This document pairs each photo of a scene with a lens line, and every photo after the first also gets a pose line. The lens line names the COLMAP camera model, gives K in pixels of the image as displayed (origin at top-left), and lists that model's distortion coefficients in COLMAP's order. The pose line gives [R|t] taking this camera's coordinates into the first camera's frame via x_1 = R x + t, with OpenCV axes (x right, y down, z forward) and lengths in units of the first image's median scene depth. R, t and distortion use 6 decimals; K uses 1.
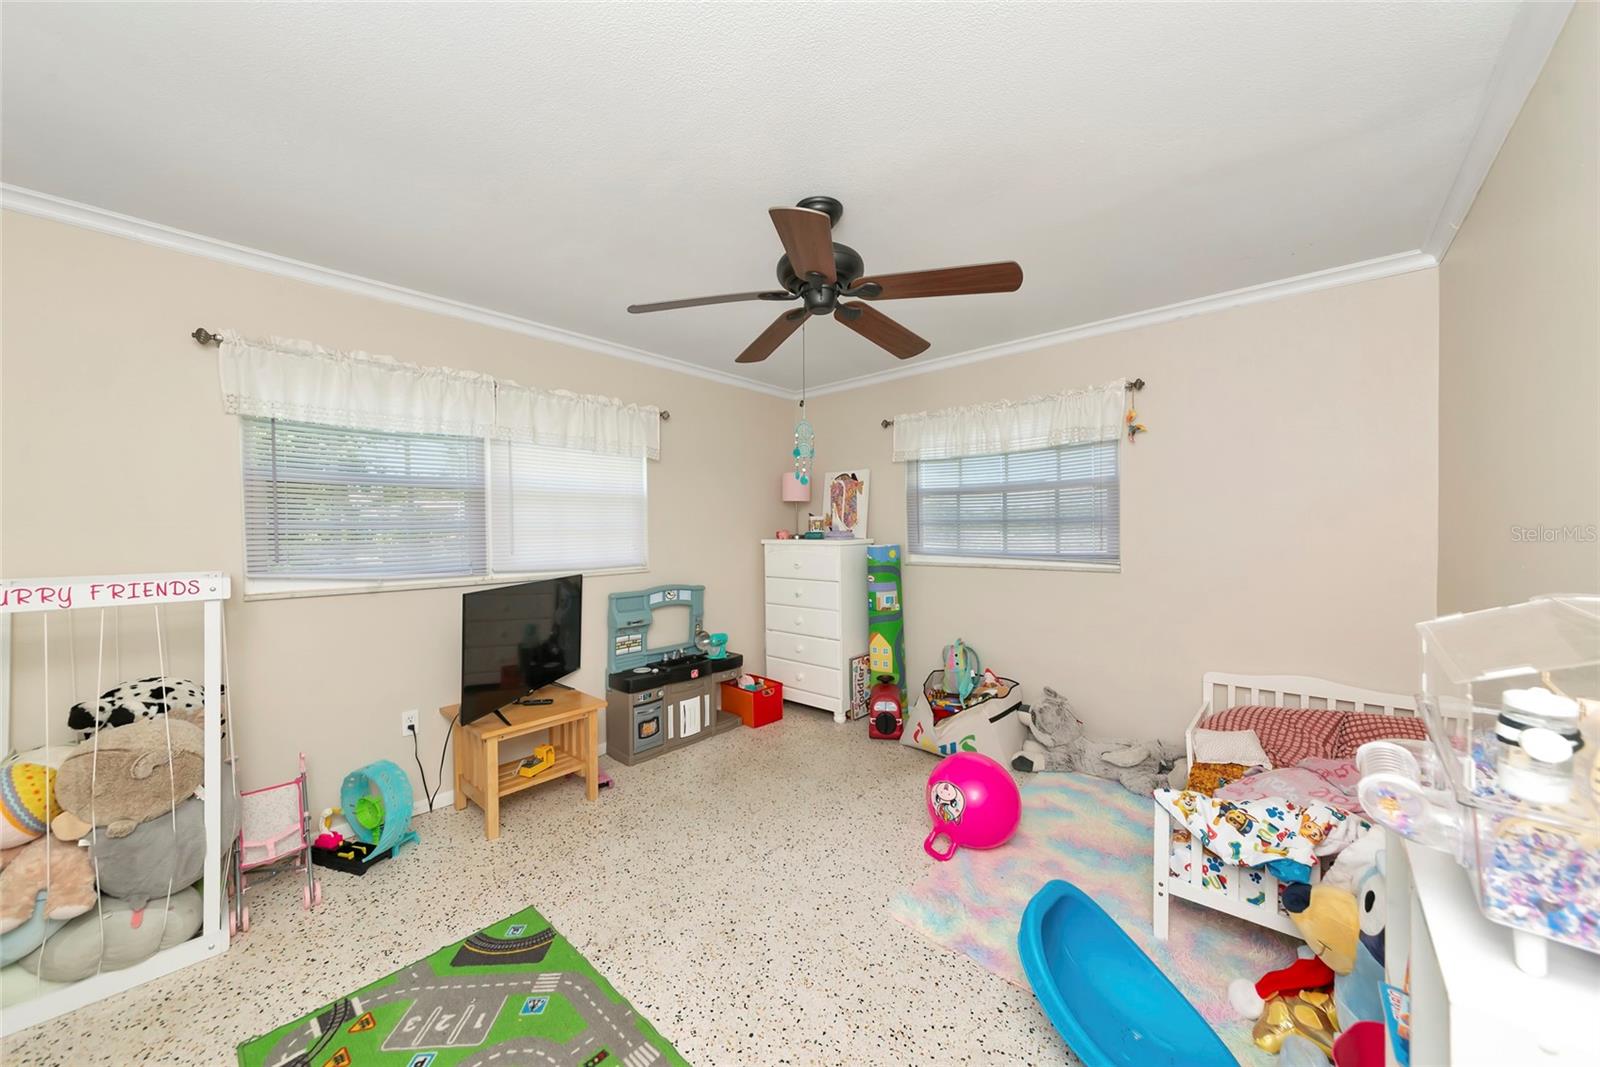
lens RADIAL K [[572.2, 0, 800.0], [0, 572.2, 533.5], [0, 0, 1]] dist [0.000522, 0.000141]
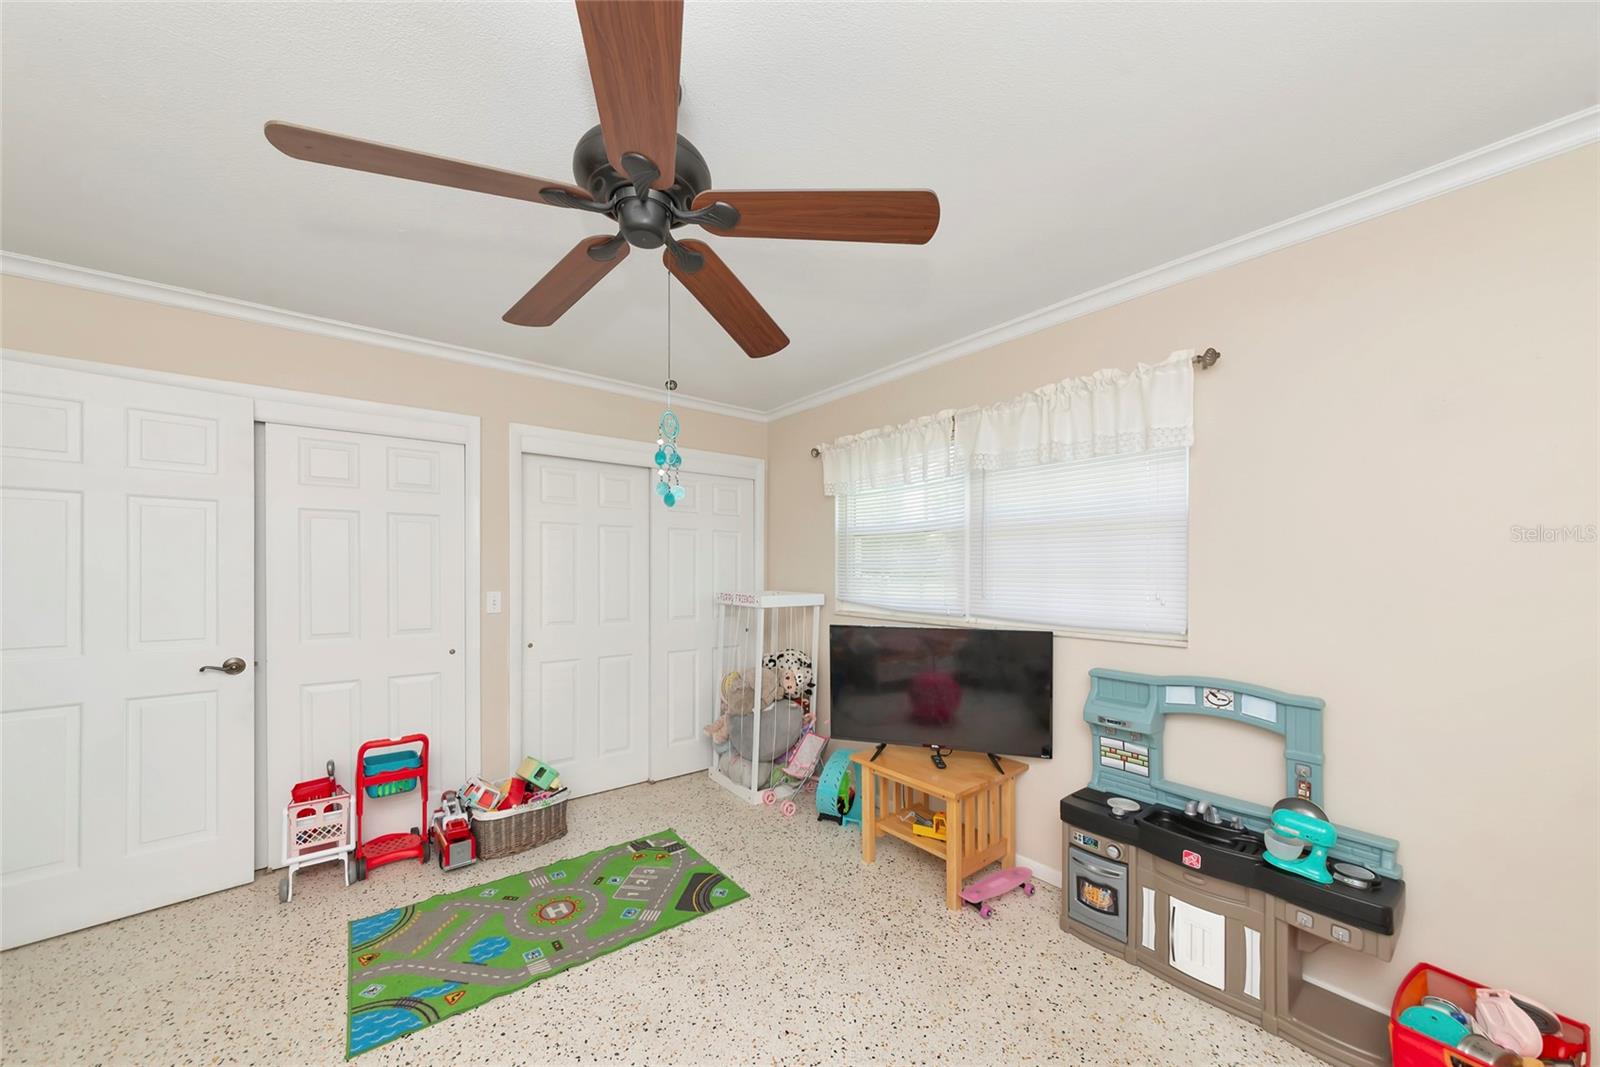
lens RADIAL K [[582.0, 0, 792.8], [0, 582.0, 573.1], [0, 0, 1]] dist [-0.000634, 0.000036]
pose [[-0.183882, 0.016842, -0.982804, 0.397115], [-0.008990, 0.999783, 0.018815, -0.015195], [0.982907, 0.012295, -0.183691, 0.773838]]
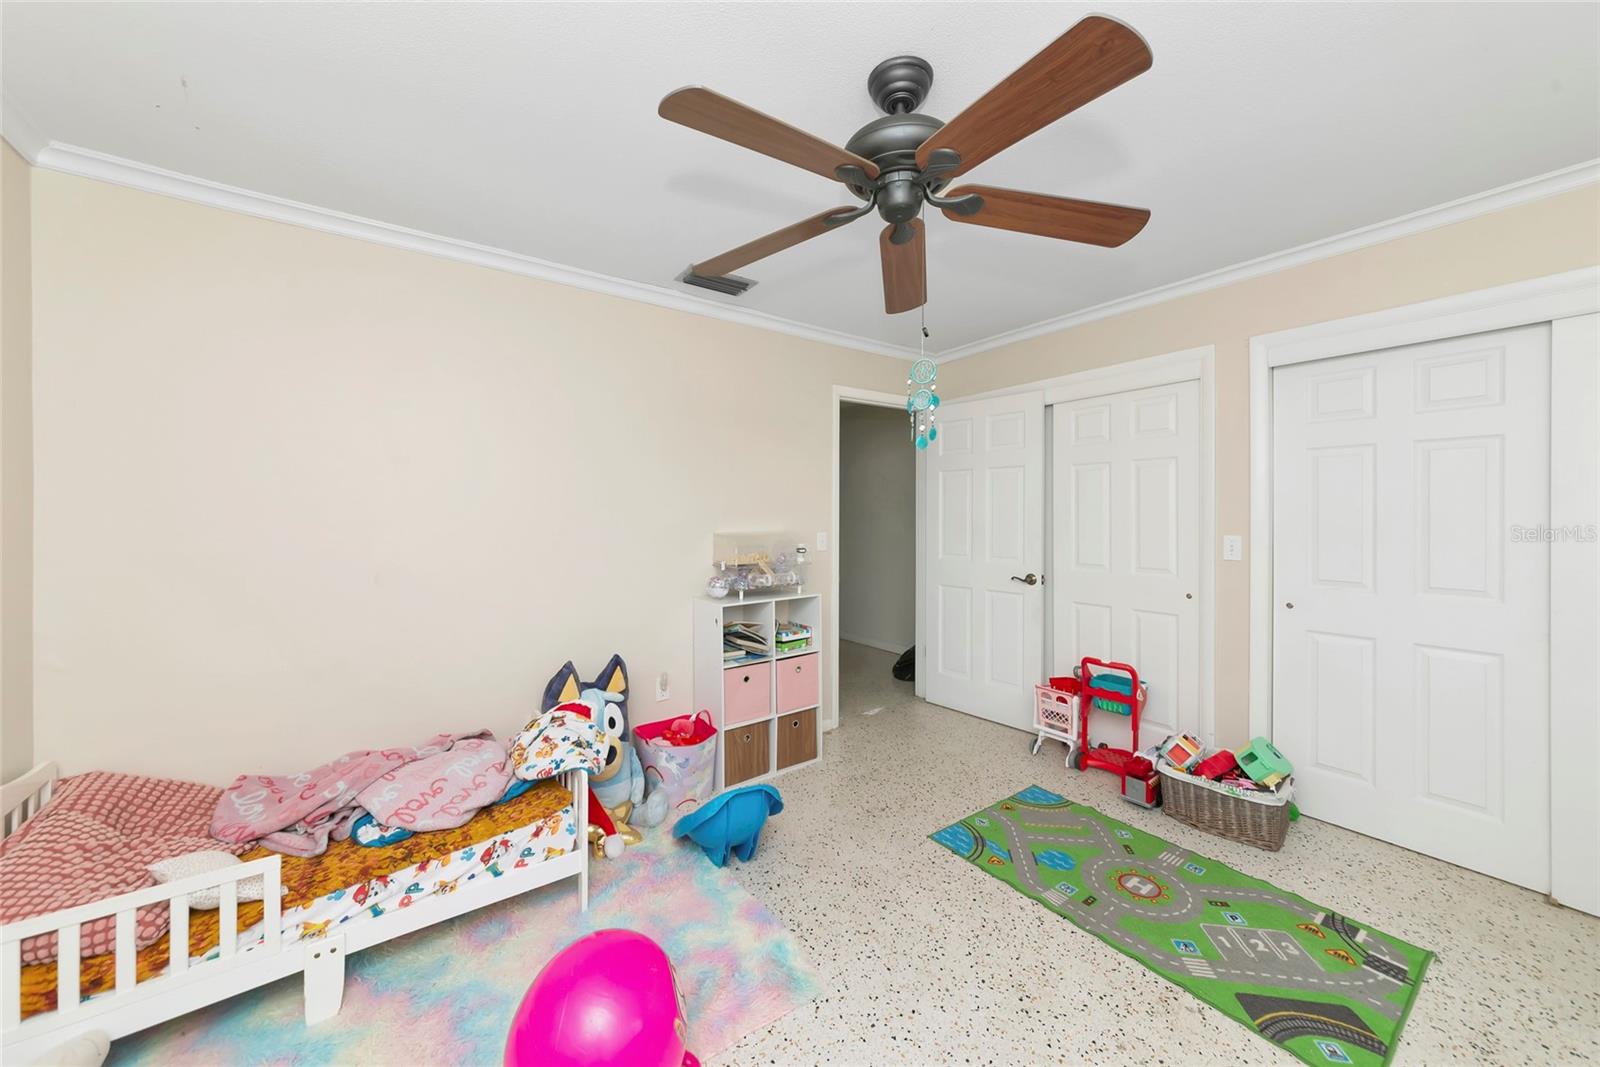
lens RADIAL K [[577.0, 0, 800.1], [0, 577.0, 515.4], [0, 0, 1]] dist [0.000592, 0.000302]
pose [[-0.975205, 0.013834, 0.220870, -0.000057], [0.015630, 0.999857, 0.006383, -0.007671], [-0.220751, 0.009676, -0.975282, 1.052293]]
